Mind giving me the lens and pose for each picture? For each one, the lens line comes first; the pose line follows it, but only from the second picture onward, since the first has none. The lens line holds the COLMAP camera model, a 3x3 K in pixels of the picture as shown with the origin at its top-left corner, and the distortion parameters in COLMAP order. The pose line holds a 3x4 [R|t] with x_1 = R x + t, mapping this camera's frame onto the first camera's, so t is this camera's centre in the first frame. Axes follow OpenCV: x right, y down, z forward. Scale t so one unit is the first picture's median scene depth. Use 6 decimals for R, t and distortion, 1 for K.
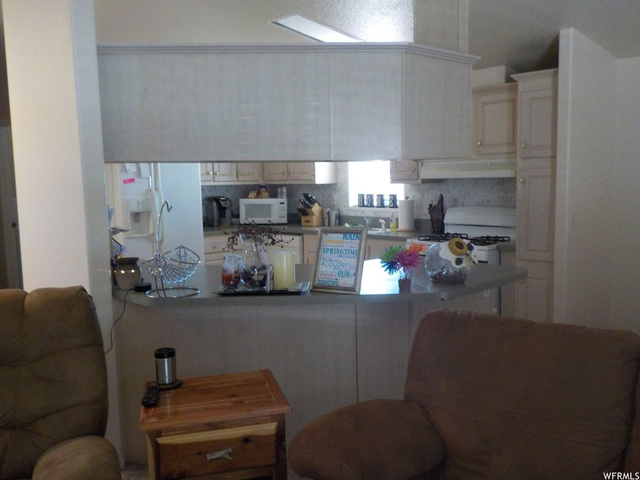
lens RADIAL K [[593.0, 0, 322.2], [0, 593.0, 254.5], [0, 0, 1]] dist [-0.011775, -0.000673]
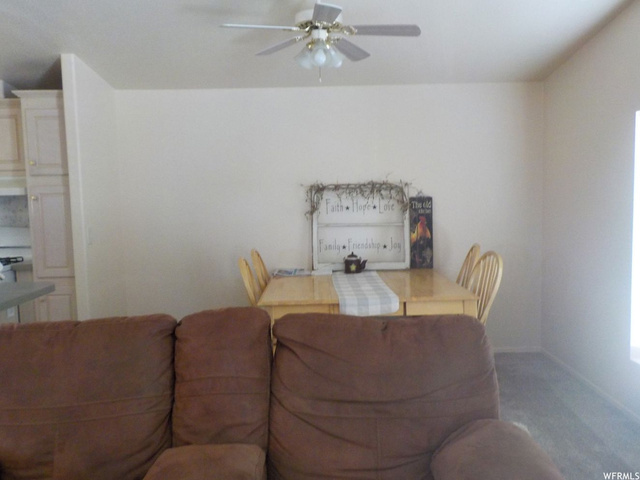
lens RADIAL K [[592.0, 0, 320.0], [0, 592.0, 240.0], [0, 0, 1]] dist [0.021464, 0.013281]
pose [[0.702168, -0.053261, 0.710016, -0.035778], [0.097292, 0.995022, -0.021576, 0.012307], [-0.705332, 0.084229, 0.703855, -0.030522]]
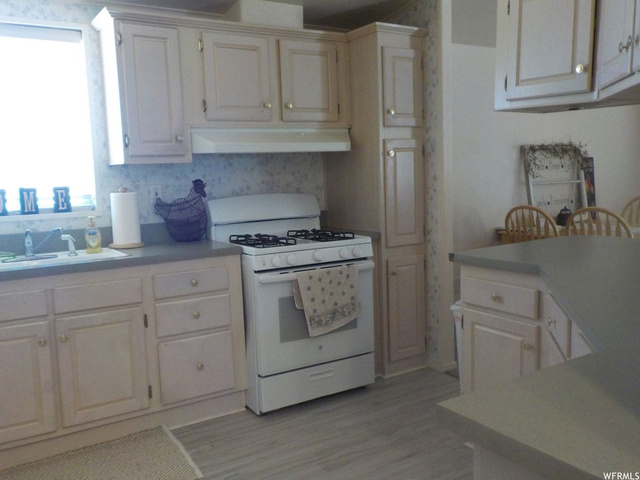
lens RADIAL K [[592.0, 0, 320.0], [0, 592.0, 240.0], [0, 0, 1]] dist [0.021464, 0.013281]
pose [[0.207093, -0.106648, 0.972491, -0.518644], [0.149692, 0.985790, 0.076229, -0.086016], [-0.966801, 0.129788, 0.220114, 0.951049]]
